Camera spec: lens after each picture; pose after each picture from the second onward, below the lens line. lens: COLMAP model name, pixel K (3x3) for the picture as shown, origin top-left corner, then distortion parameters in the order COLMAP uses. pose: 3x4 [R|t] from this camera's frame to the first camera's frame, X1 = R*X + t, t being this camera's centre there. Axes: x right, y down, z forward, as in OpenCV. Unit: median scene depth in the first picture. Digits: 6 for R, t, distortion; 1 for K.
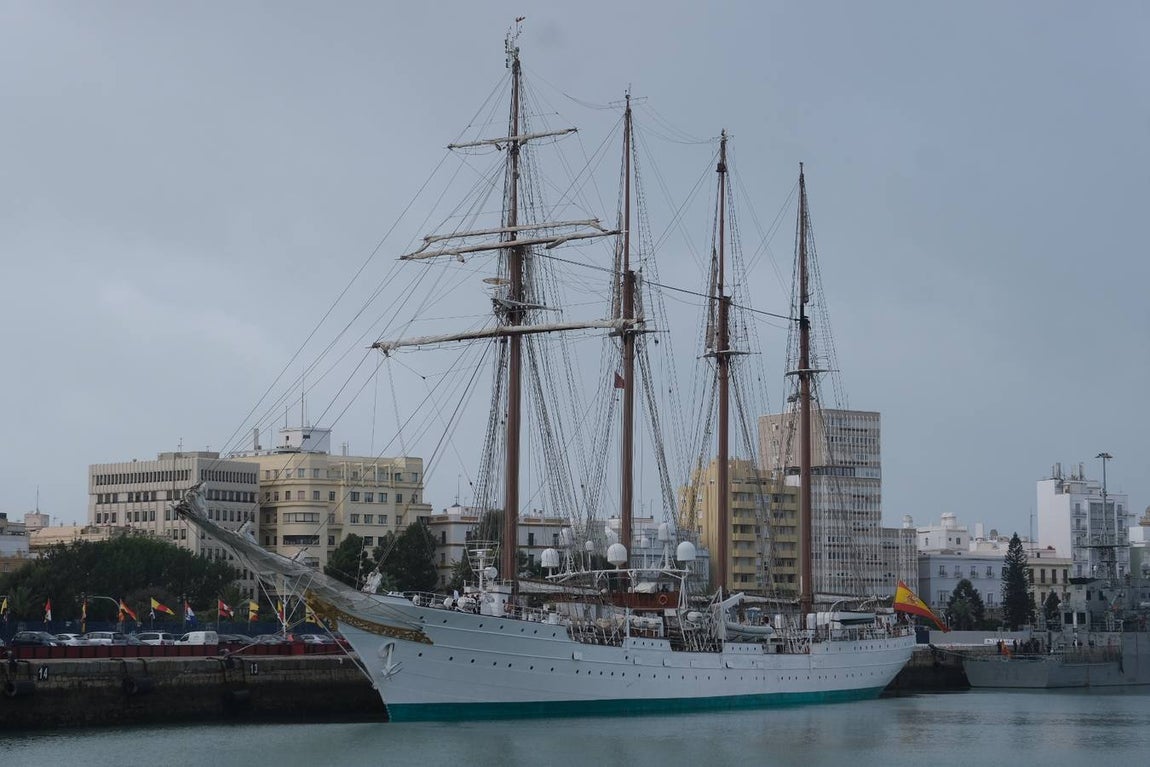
lens RADIAL K [[2549.8, 0, 581.1], [0, 2549.8, 390.5], [0, 0, 1]] dist [0.081595, 0.000000]
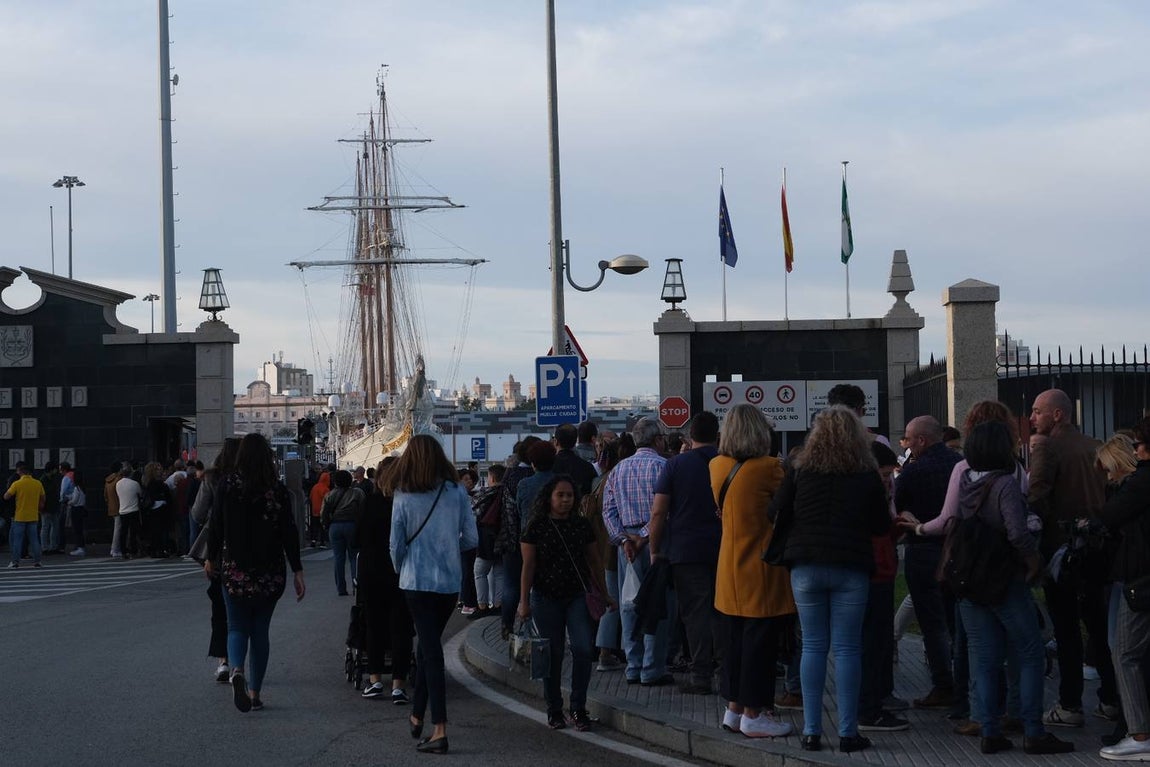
lens RADIAL K [[1990.0, 0, 577.7], [0, 1990.0, 377.2], [0, 0, 1]] dist [0.018155, 0.000000]
pose [[0.773655, 0.016752, 0.633386, -0.720022], [-0.050738, 0.998078, 0.035578, -0.000699], [-0.631573, -0.059661, 0.773018, -0.054596]]
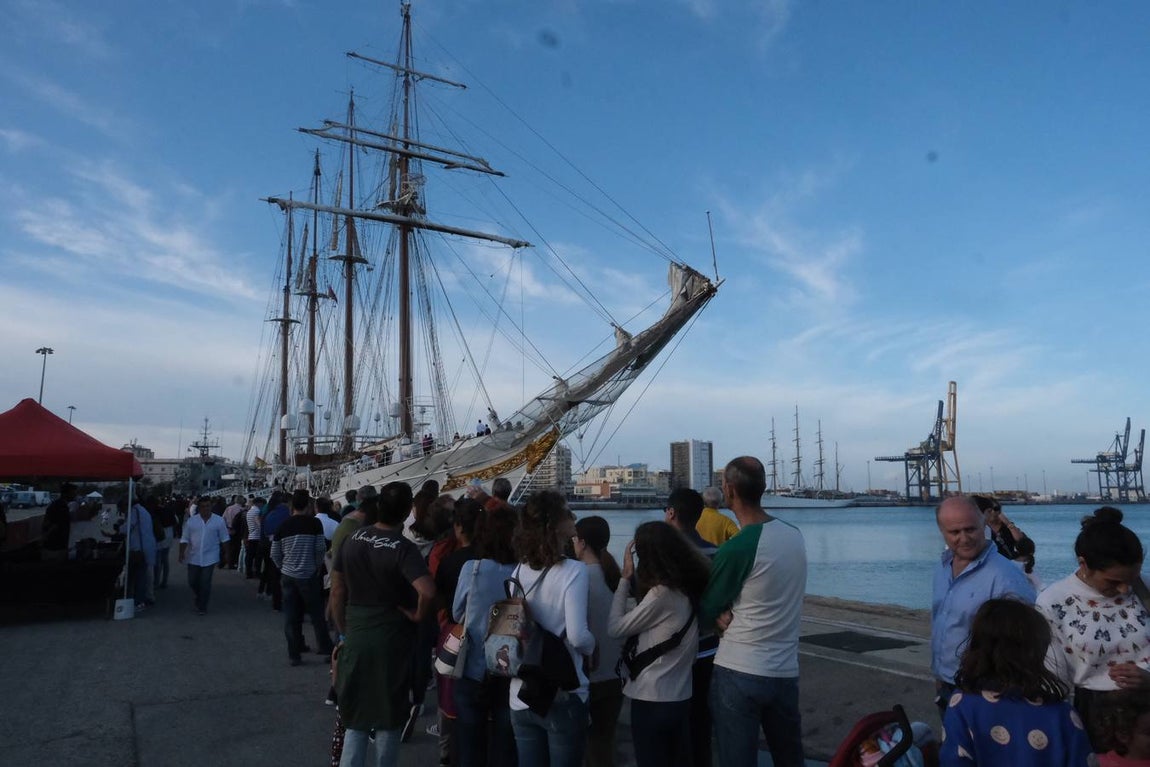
lens RADIAL K [[788.3, 0, 572.6], [0, 788.3, 379.7], [0, 0, 1]] dist [-0.019339, 0.014101]
pose [[0.492078, 0.137928, 0.859555, -0.285922], [-0.092289, 0.990070, -0.106038, 0.077227], [-0.865646, -0.027149, 0.499921, 0.738810]]
